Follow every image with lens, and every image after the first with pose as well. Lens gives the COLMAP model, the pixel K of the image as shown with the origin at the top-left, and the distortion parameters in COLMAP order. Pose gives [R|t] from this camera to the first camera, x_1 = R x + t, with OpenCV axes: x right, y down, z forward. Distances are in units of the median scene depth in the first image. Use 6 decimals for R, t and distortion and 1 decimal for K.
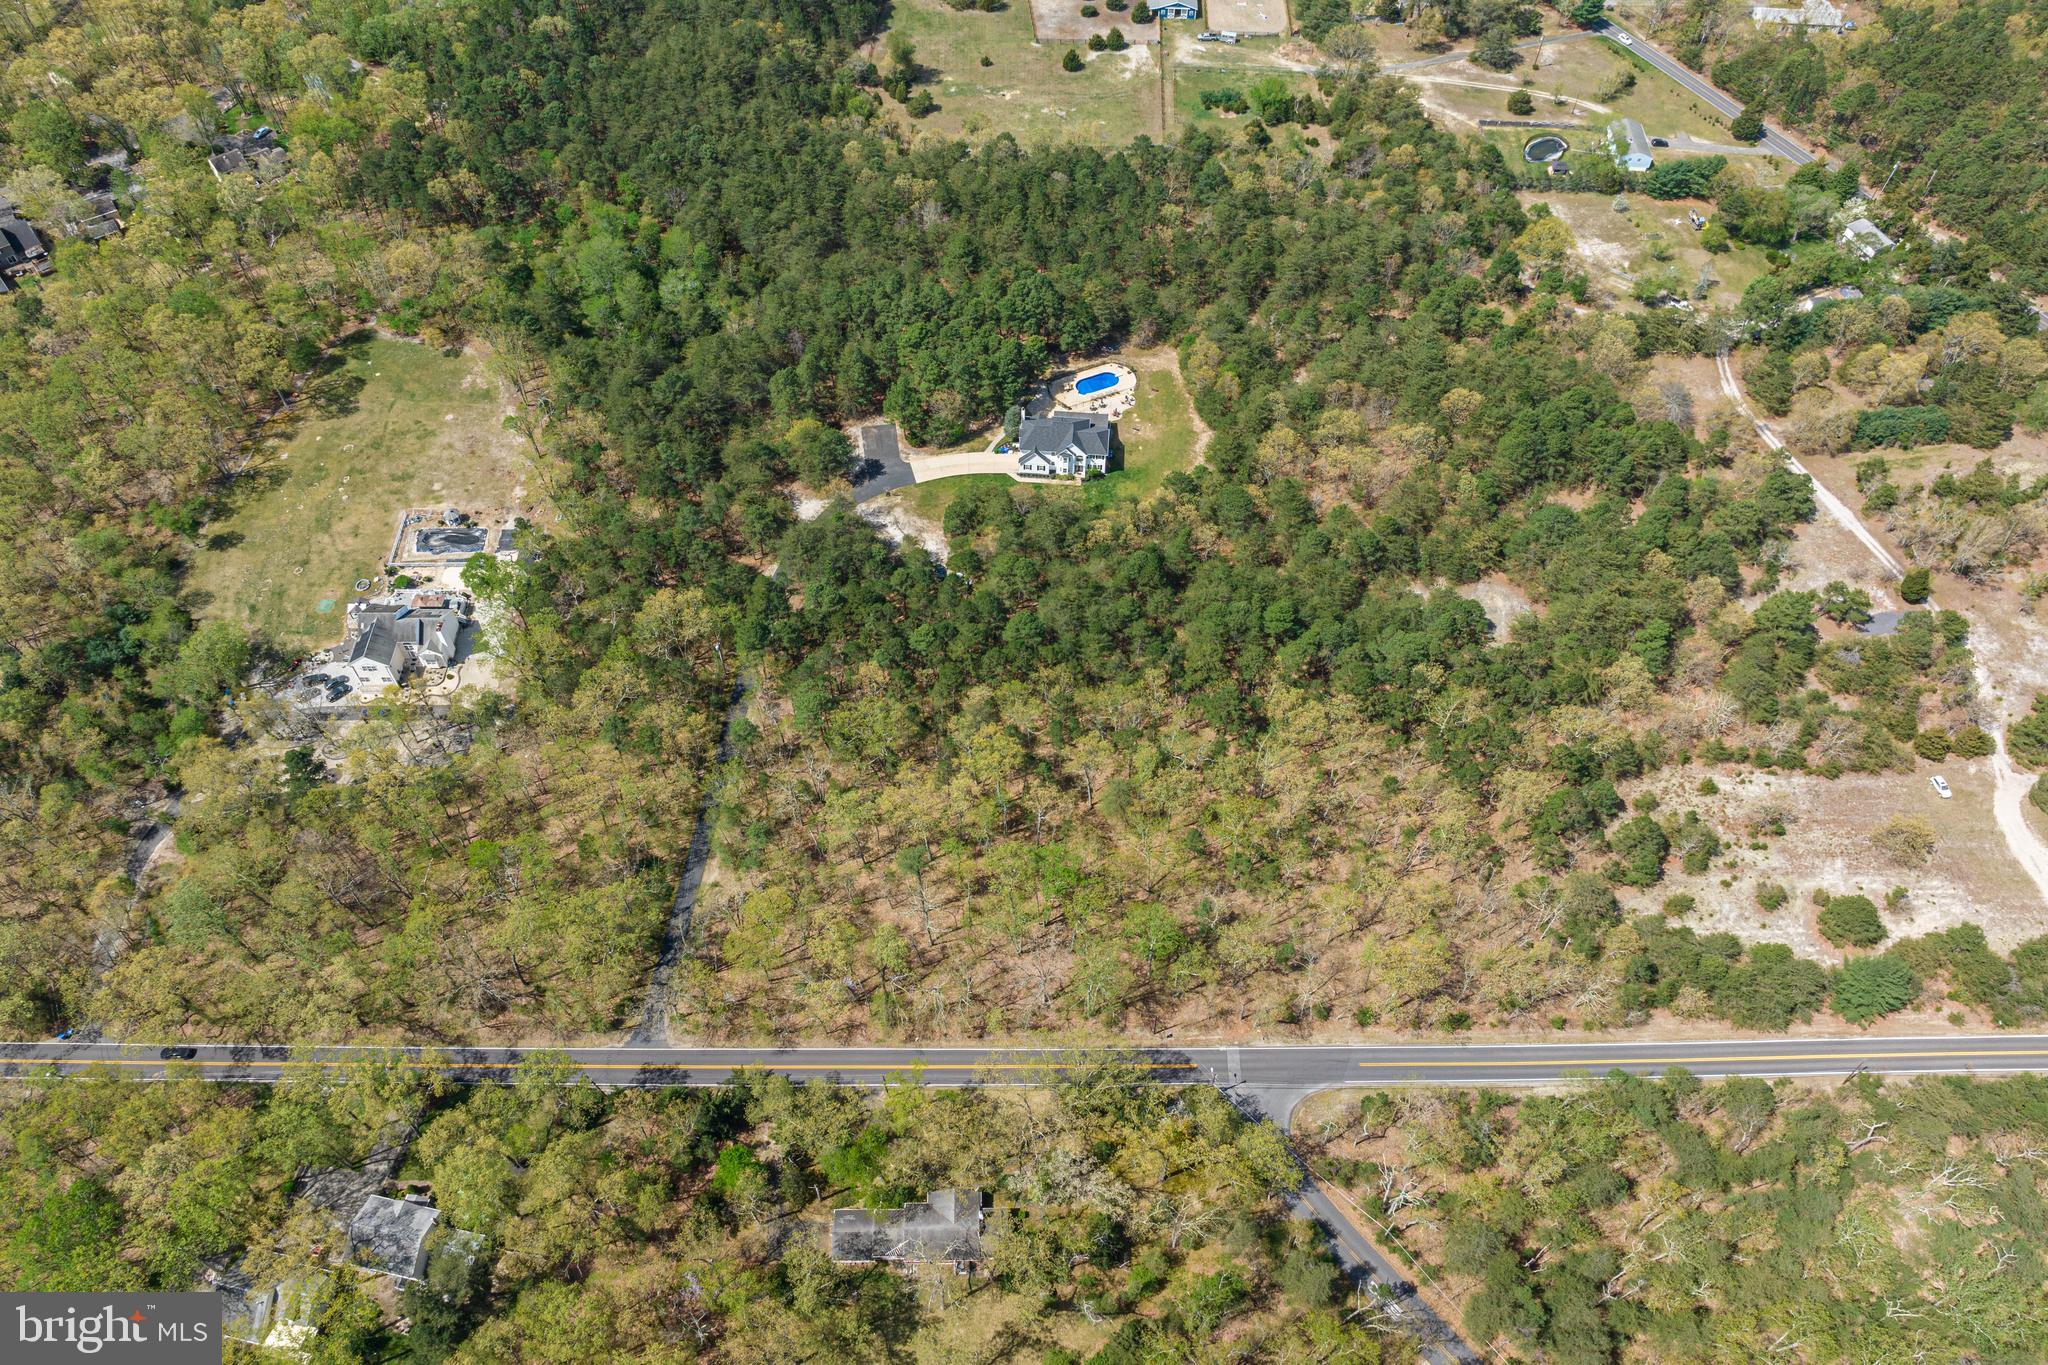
lens RADIAL K [[1436.4, 0, 1024.0], [0, 1436.4, 682.5], [0, 0, 1]] dist [-0.057979, 0.029285]
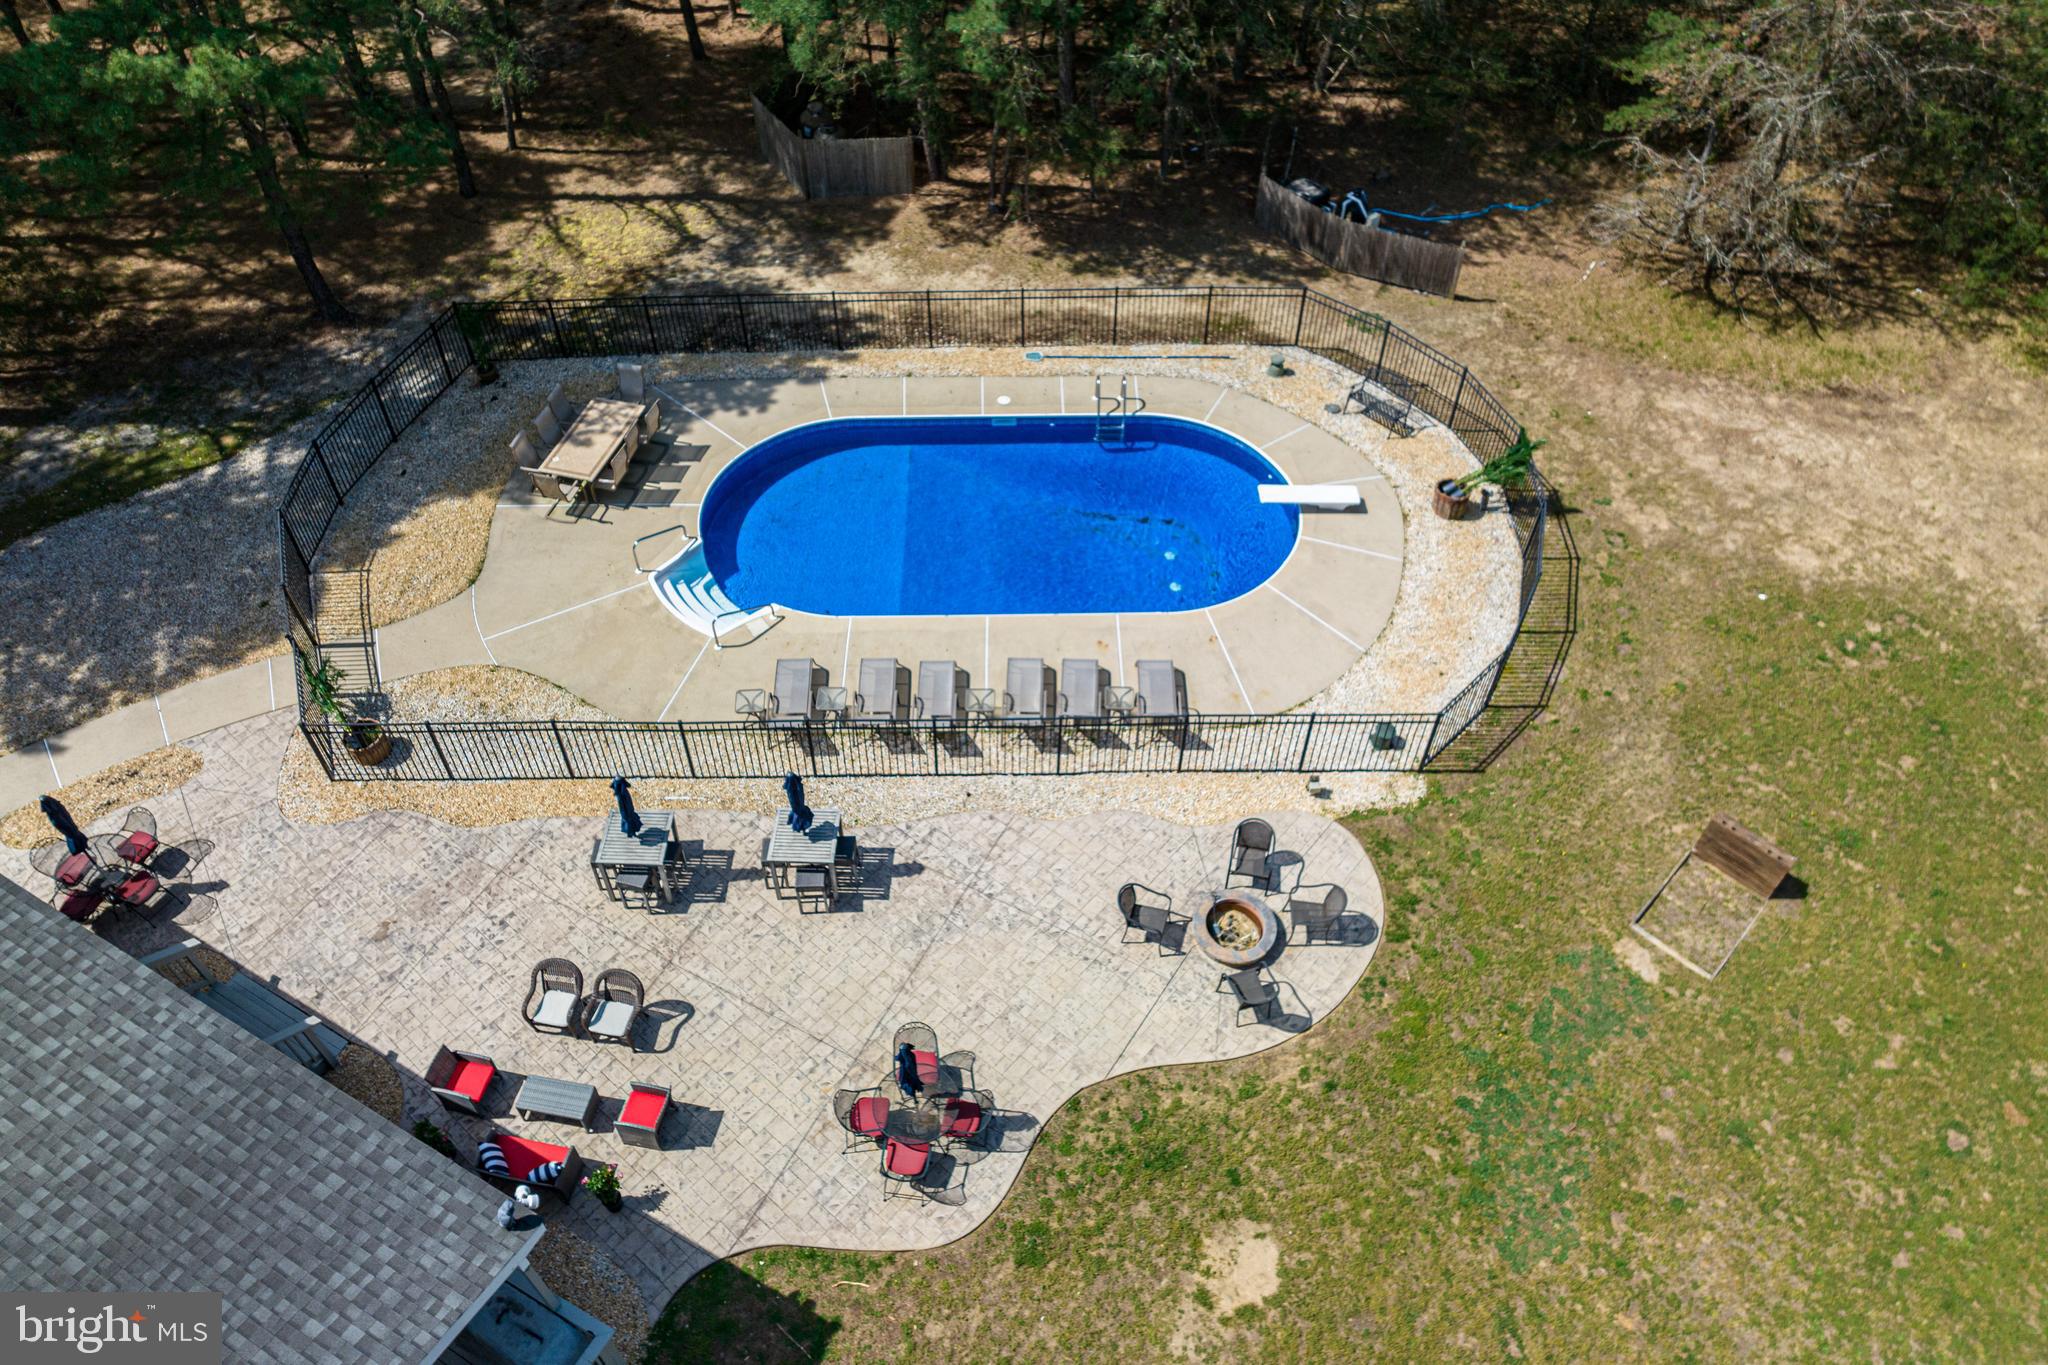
lens RADIAL K [[1441.4, 0, 1024.0], [0, 1441.4, 682.5], [0, 0, 1]] dist [-0.036509, -0.010983]
pose [[0.913974, 0.303471, -0.269363, 0.079670], [-0.321187, 0.946732, -0.023205, -0.208122], [0.247972, 0.107724, 0.962759, 0.968144]]
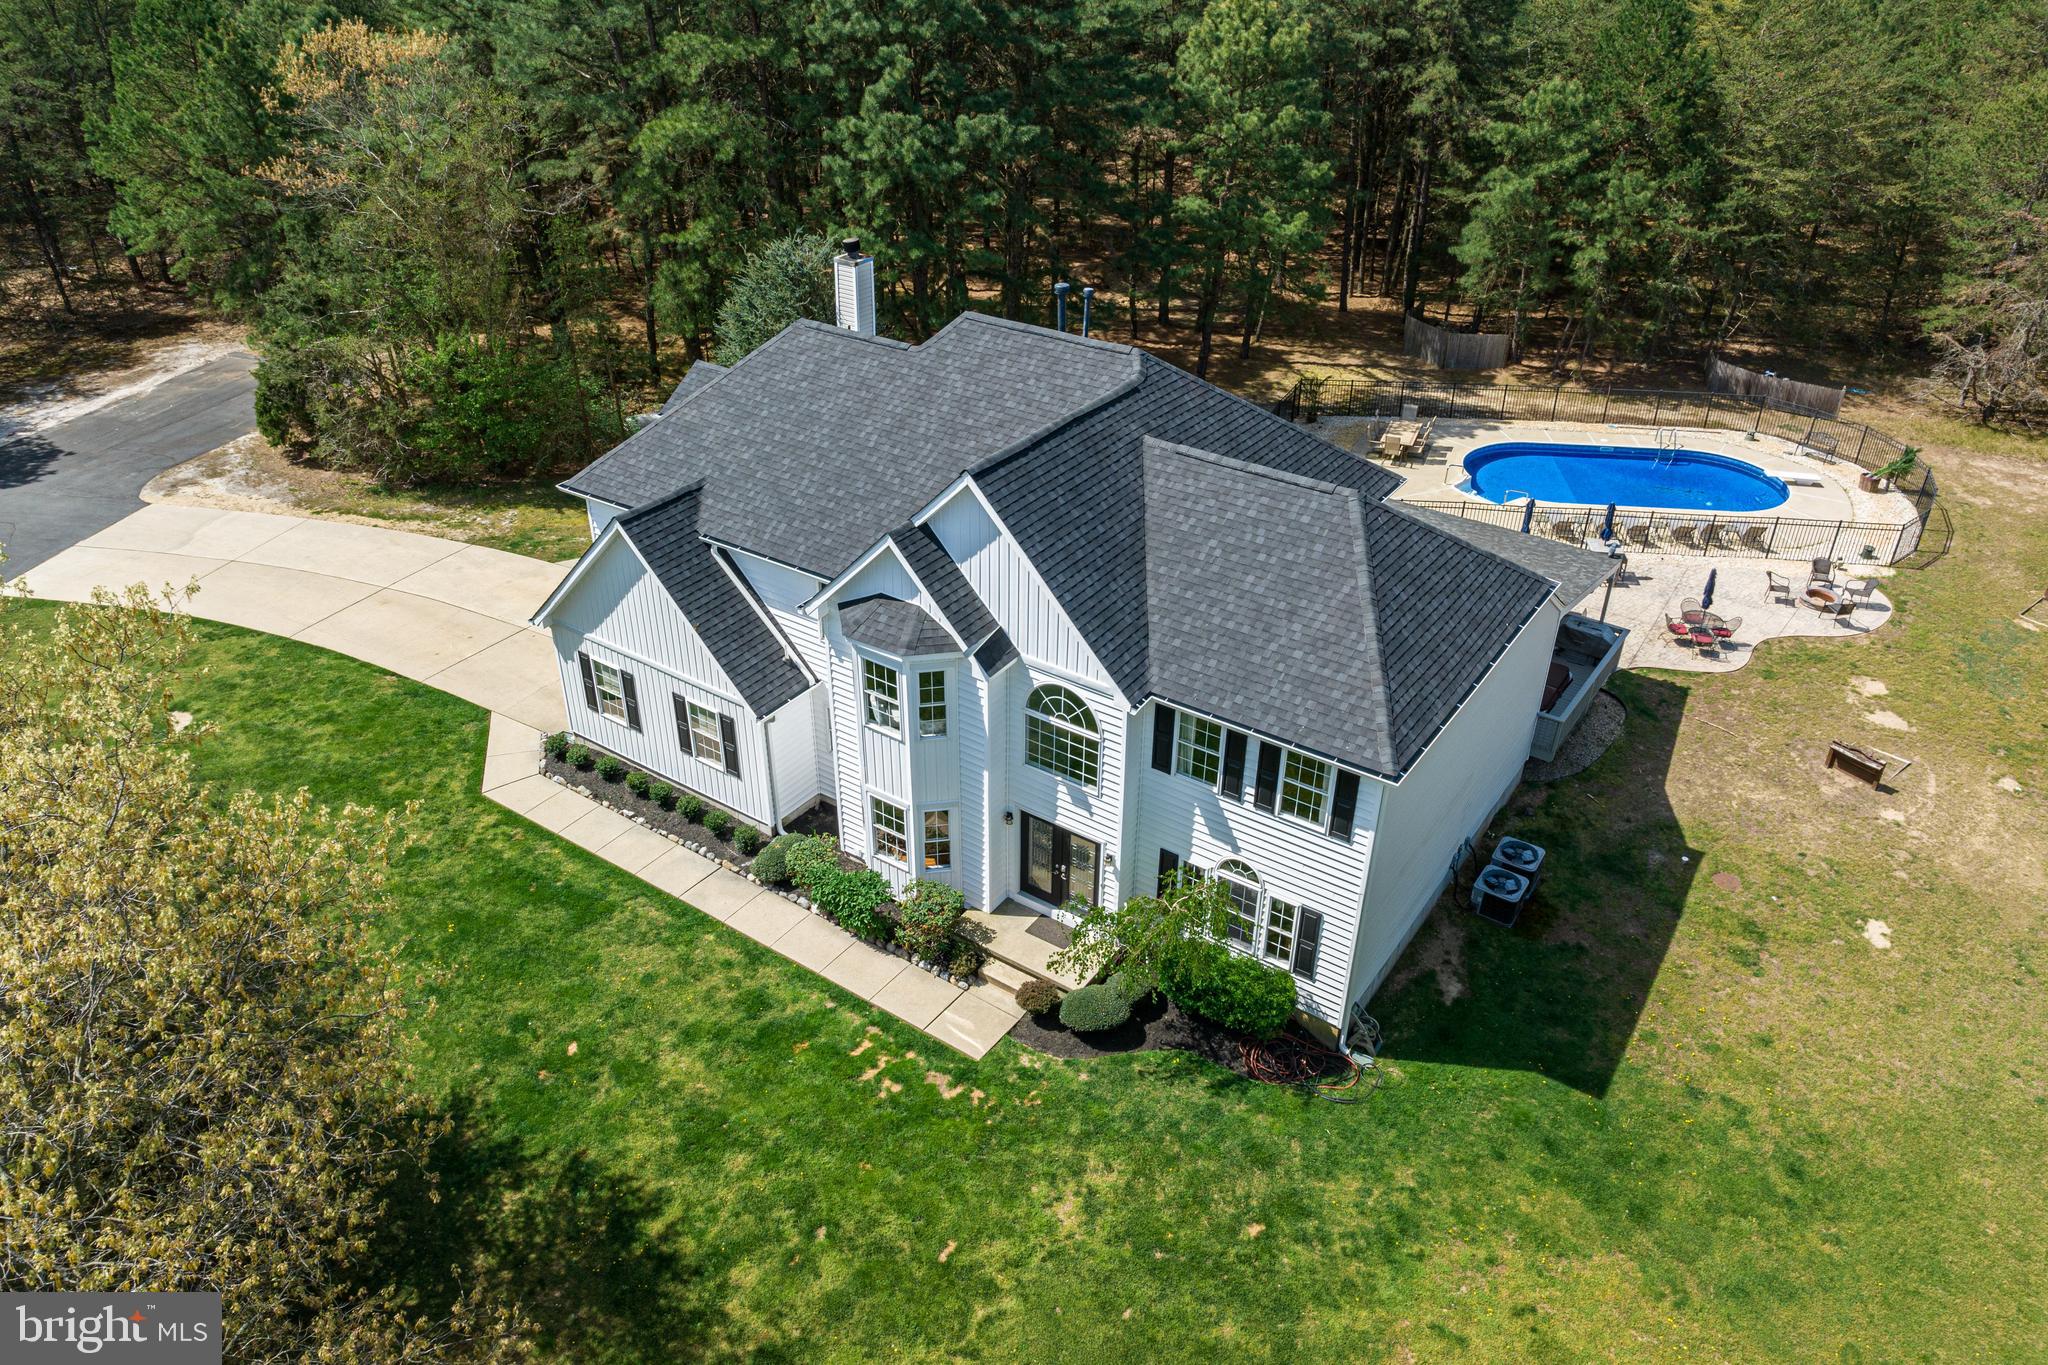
lens RADIAL K [[1441.4, 0, 1024.0], [0, 1441.4, 682.5], [0, 0, 1]] dist [-0.036509, -0.010983]
pose [[0.864725, 0.258867, -0.430393, 0.069489], [-0.400469, 0.872547, -0.279795, -0.131595], [0.303109, 0.414305, 0.858182, 0.904575]]
